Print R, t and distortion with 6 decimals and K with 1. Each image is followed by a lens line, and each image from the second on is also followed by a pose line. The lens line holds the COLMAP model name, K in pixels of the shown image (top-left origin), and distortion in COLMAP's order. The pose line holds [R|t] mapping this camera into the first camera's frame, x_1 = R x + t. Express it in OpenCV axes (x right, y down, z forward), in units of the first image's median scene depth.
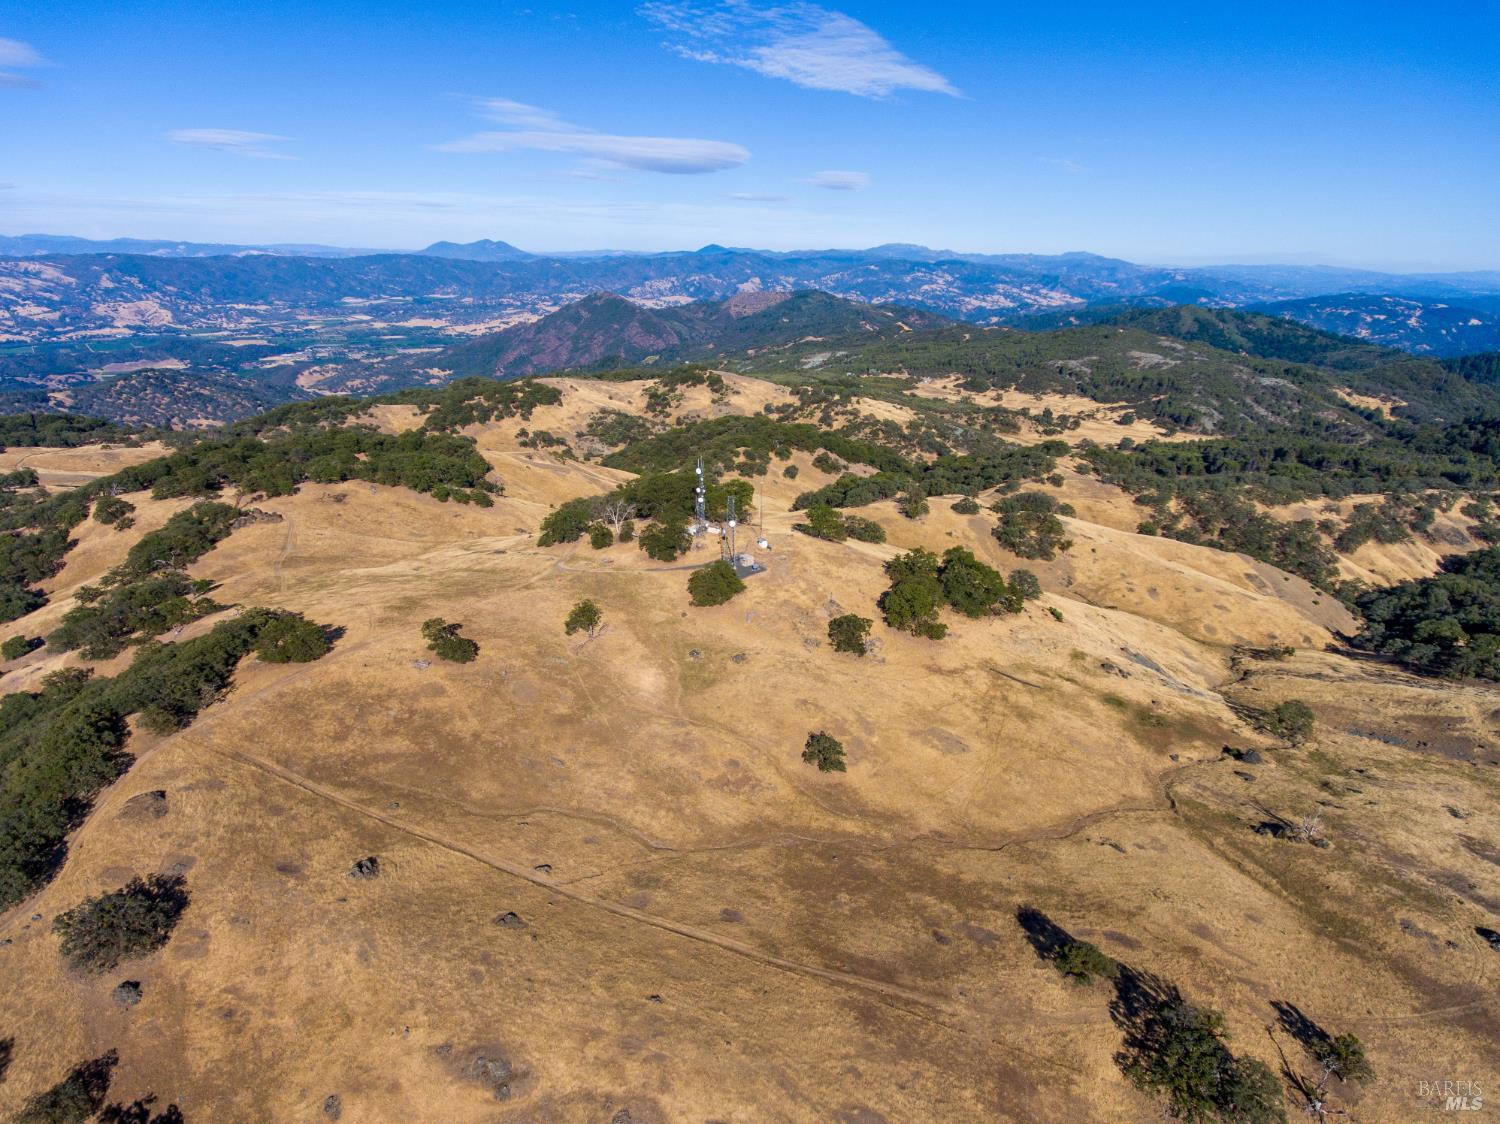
lens RADIAL K [[880.7, 0, 732.9], [0, 880.7, 567.7], [0, 0, 1]] dist [-0.006272, 0.002554]
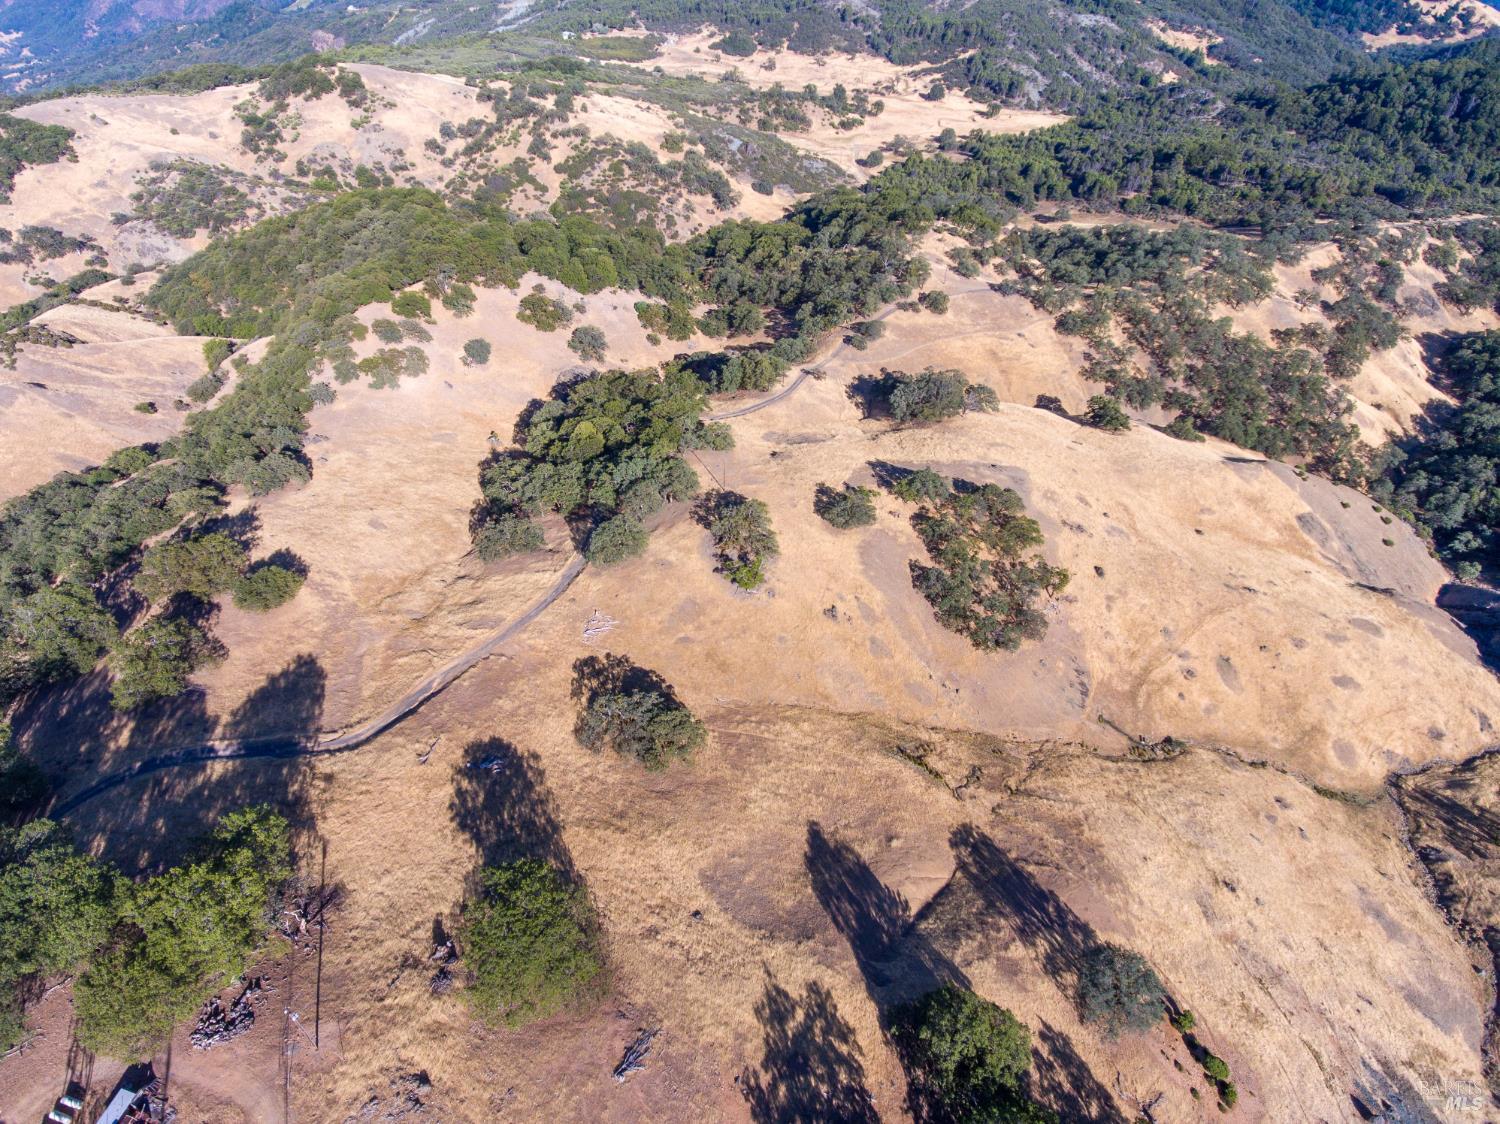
lens RADIAL K [[880.6, 0, 732.2], [0, 880.6, 568.5], [0, 0, 1]] dist [-0.004437, -0.000001]
pose [[0.959546, -0.186138, 0.211245, 0.007279], [0.100015, 0.926698, 0.362255, -0.015511], [-0.263190, -0.326473, 0.907825, 0.041863]]
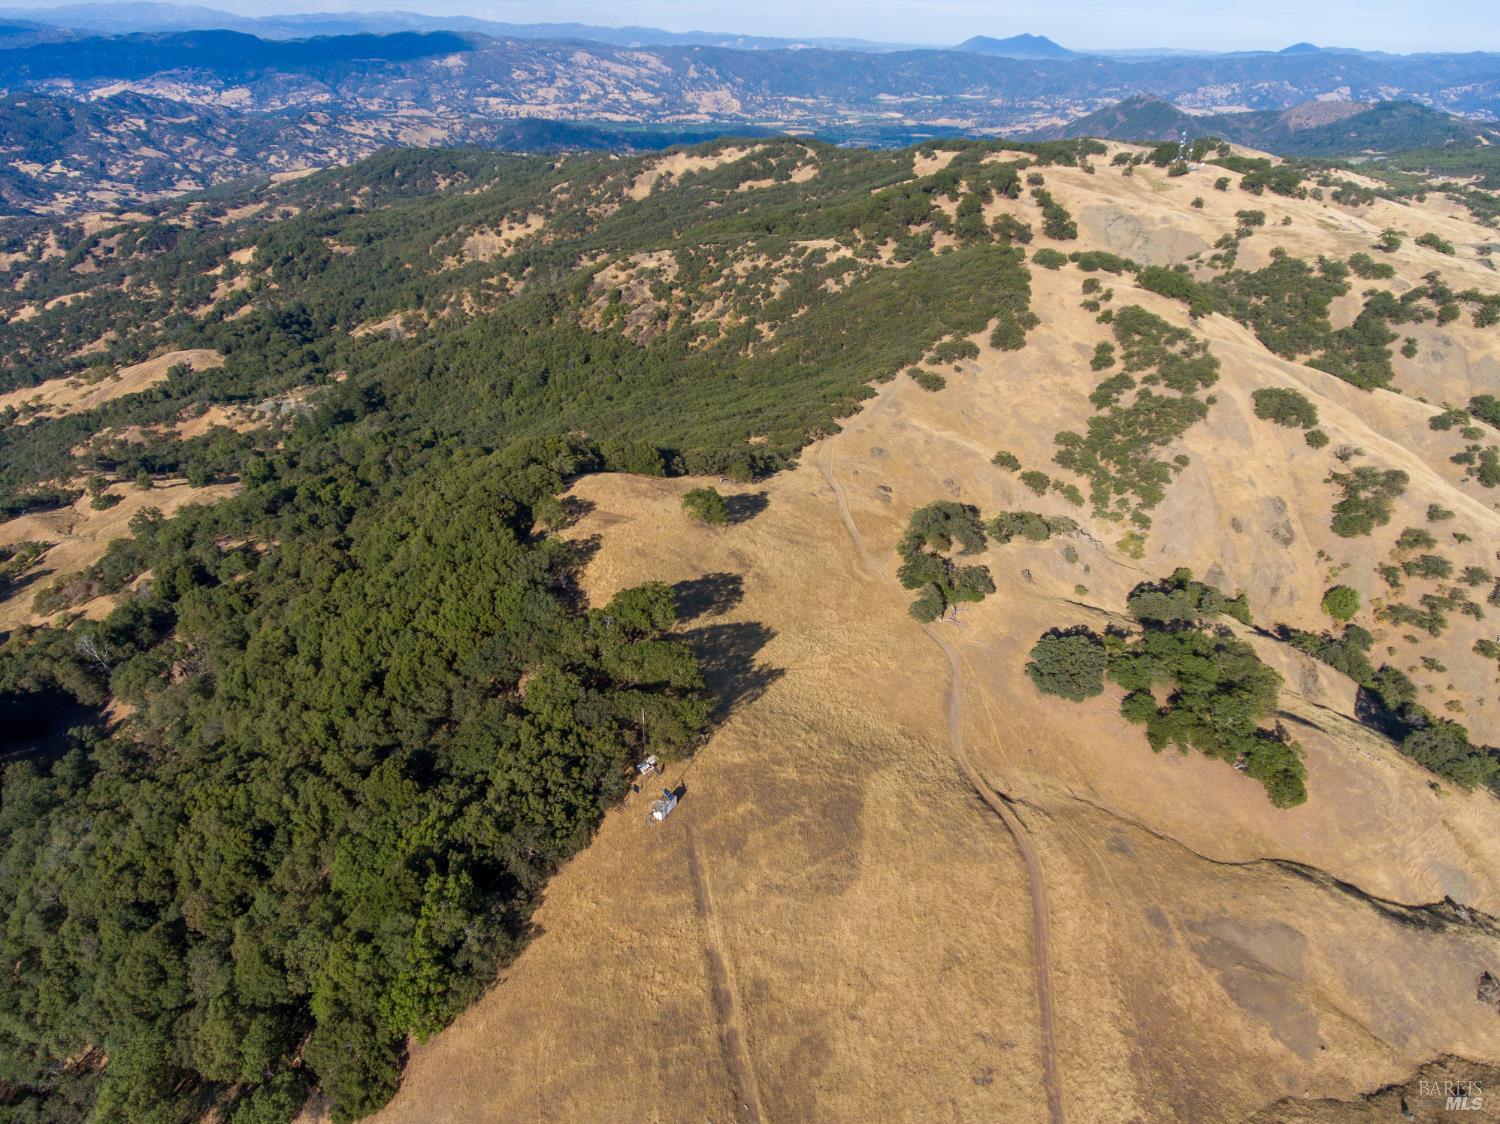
lens RADIAL K [[880.7, 0, 732.9], [0, 880.7, 567.7], [0, 0, 1]] dist [-0.006272, 0.002554]
pose [[0.861708, 0.266360, -0.431871, 0.014457], [-0.180651, 0.956415, 0.229427, 0.040148], [0.474158, -0.119681, 0.872268, -0.108483]]
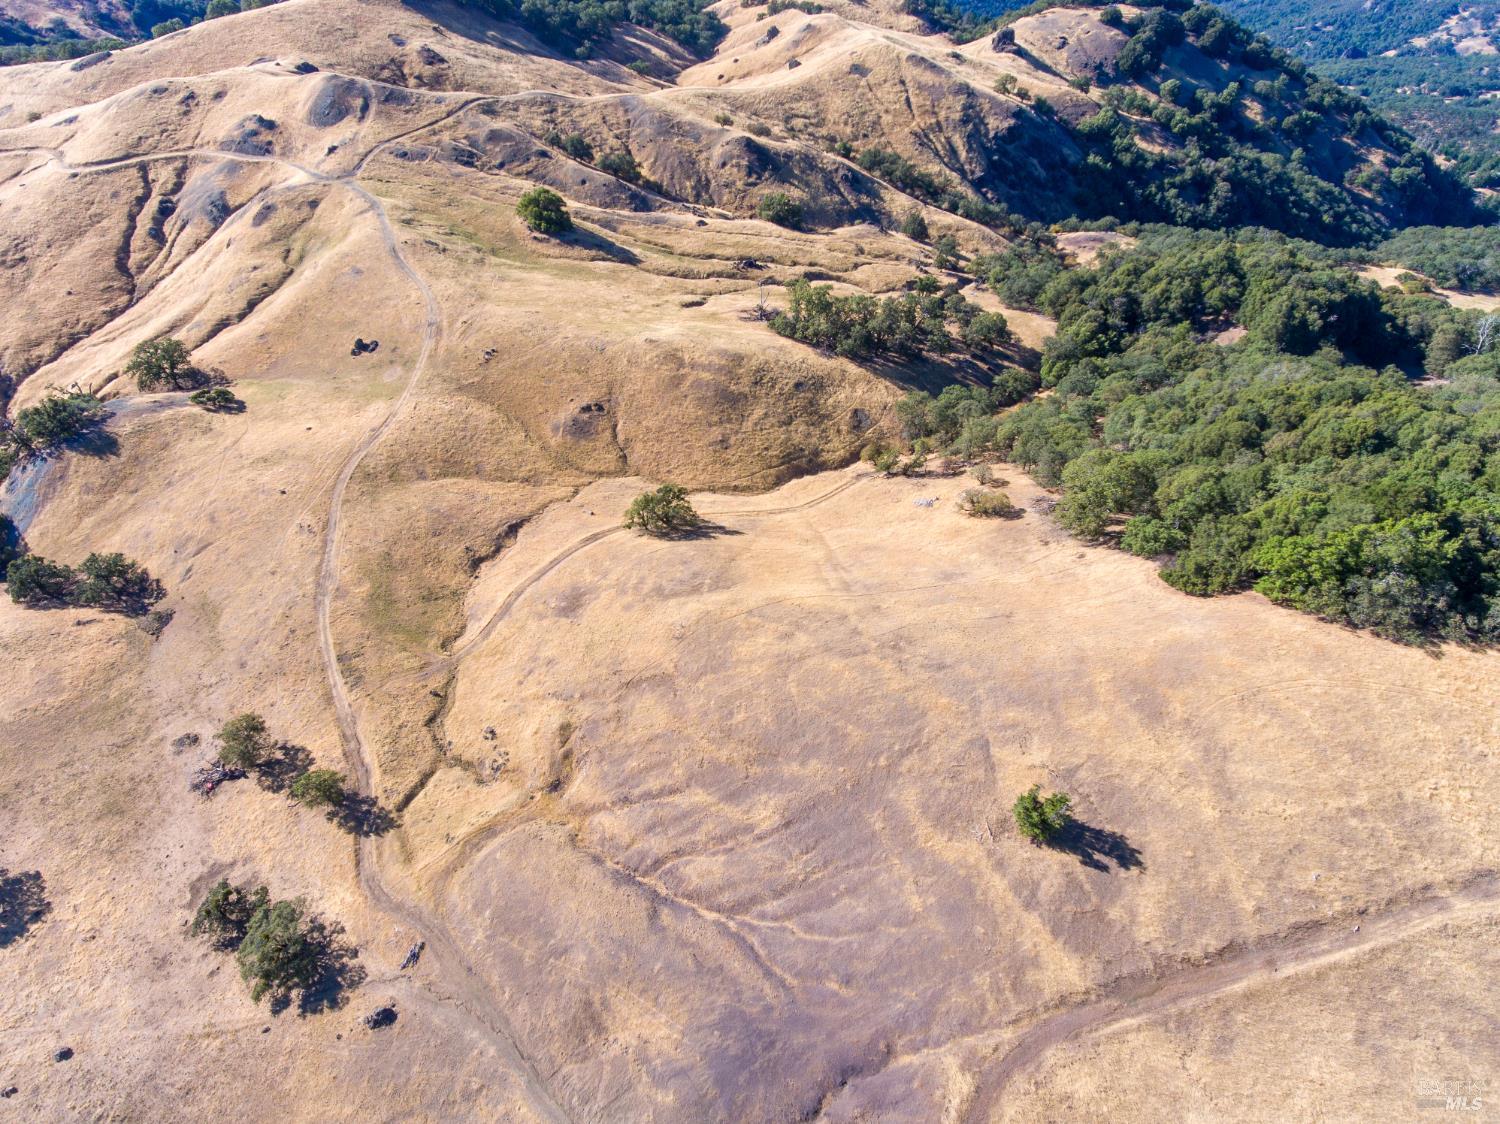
lens RADIAL K [[880.7, 0, 732.9], [0, 880.7, 567.7], [0, 0, 1]] dist [-0.006272, 0.002554]
pose [[-0.519629, 0.596449, -0.611747, 0.021010], [-0.297422, 0.544942, 0.783951, 0.044342], [0.800953, 0.589310, -0.105770, -0.102962]]
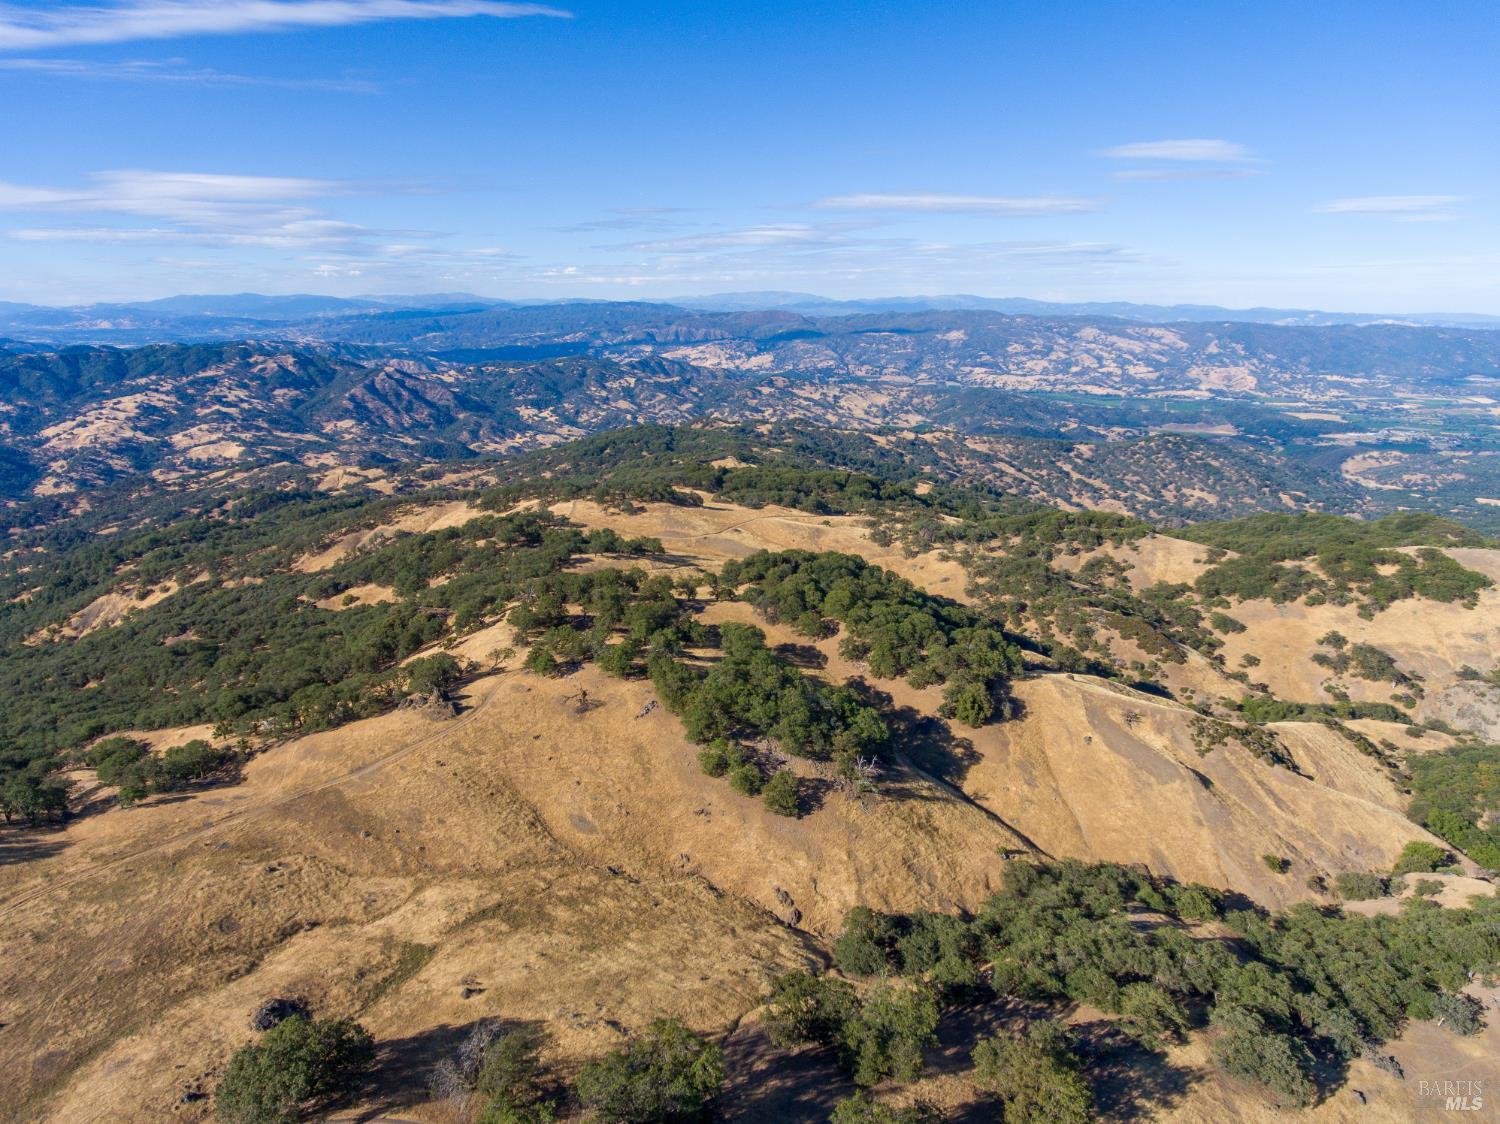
lens RADIAL K [[880.7, 0, 732.9], [0, 880.7, 567.7], [0, 0, 1]] dist [-0.006272, 0.002554]
pose [[0.450754, 0.246699, -0.857881, 0.008920], [-0.306677, 0.945352, 0.110717, -0.019540], [0.838314, 0.213186, 0.501778, 0.052160]]
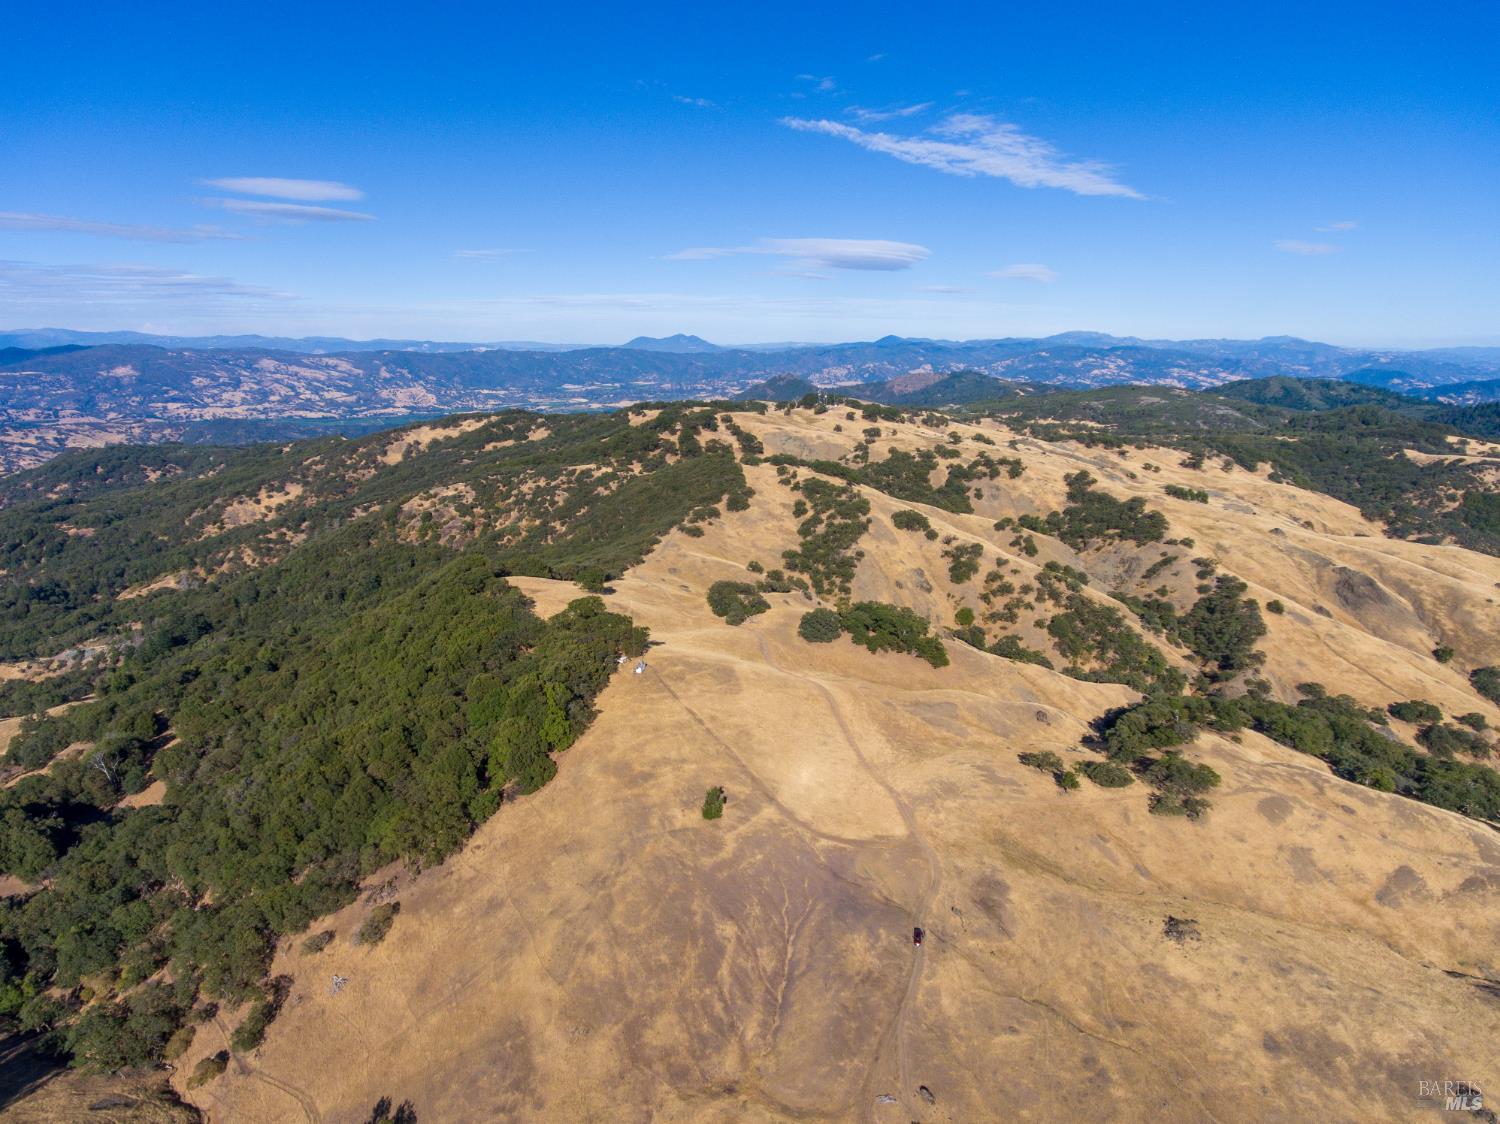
lens RADIAL K [[880.7, 0, 732.9], [0, 880.7, 567.7], [0, 0, 1]] dist [-0.006272, 0.002554]
pose [[0.980780, 0.032732, -0.192353, 0.017909], [-0.050927, 0.994601, -0.090419, 0.052196], [0.188355, 0.098477, 0.977151, -0.136334]]
